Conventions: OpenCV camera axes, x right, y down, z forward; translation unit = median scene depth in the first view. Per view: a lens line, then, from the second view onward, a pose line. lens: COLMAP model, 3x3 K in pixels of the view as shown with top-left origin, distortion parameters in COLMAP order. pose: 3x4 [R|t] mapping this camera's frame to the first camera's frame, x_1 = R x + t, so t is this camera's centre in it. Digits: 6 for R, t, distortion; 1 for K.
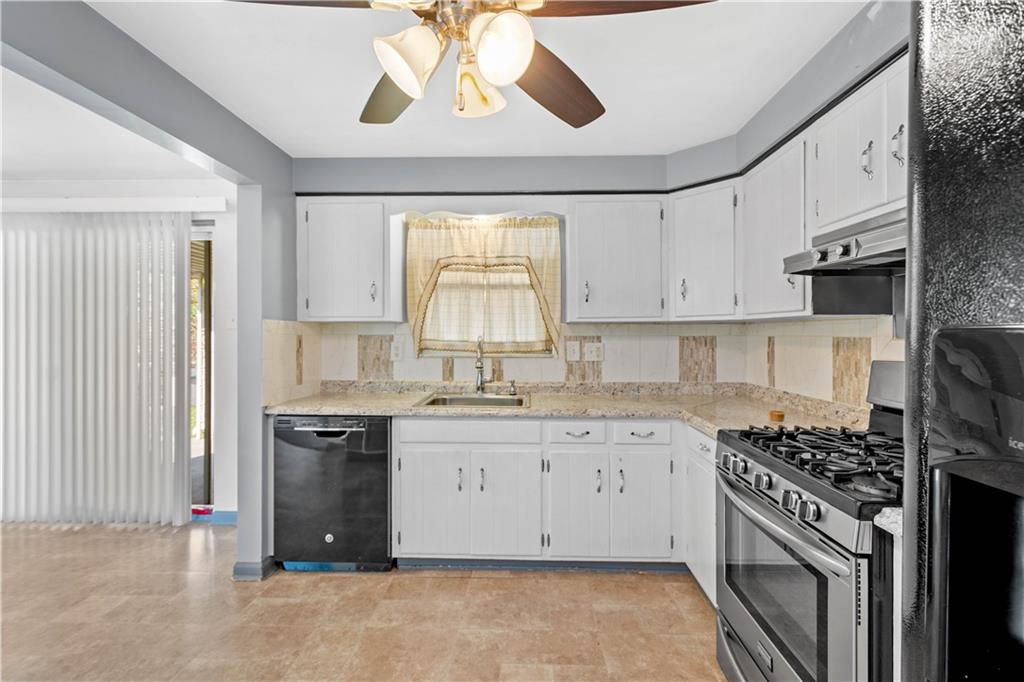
lens RADIAL K [[454.0, 0, 515.9], [0, 454.0, 335.3], [0, 0, 1]] dist [0.003461, 0.000128]
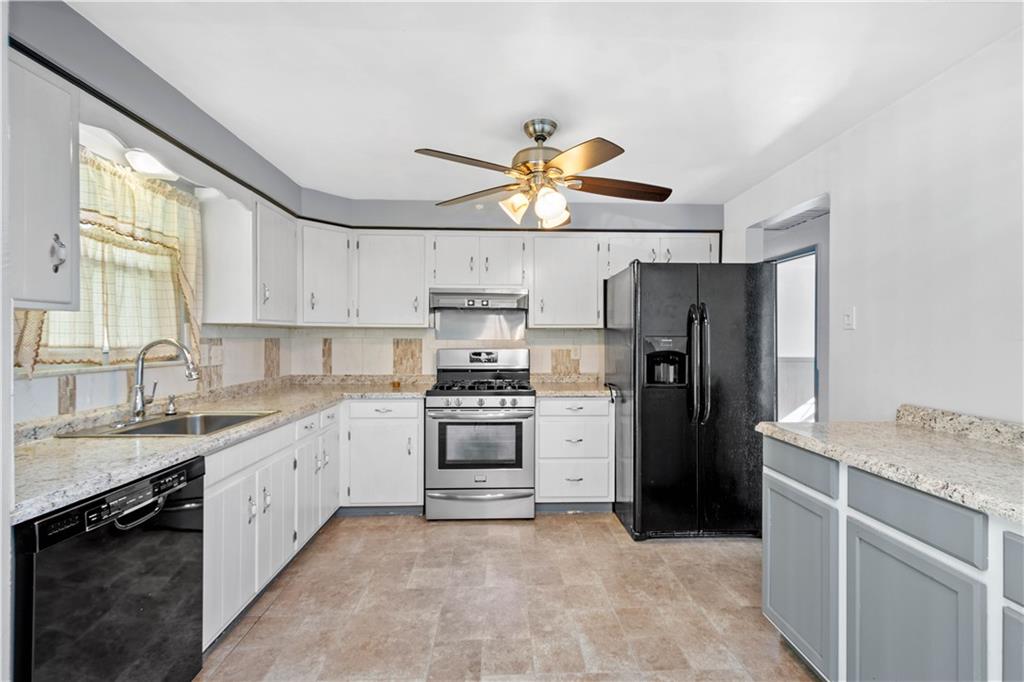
lens RADIAL K [[454.0, 0, 515.5], [0, 454.0, 340.7], [0, 0, 1]] dist [0.003461, 0.000128]
pose [[-0.066968, -0.007746, 0.997725, -0.898308], [0.000608, 0.999969, 0.007805, -0.000379], [-0.997755, 0.001129, -0.066961, 0.513617]]
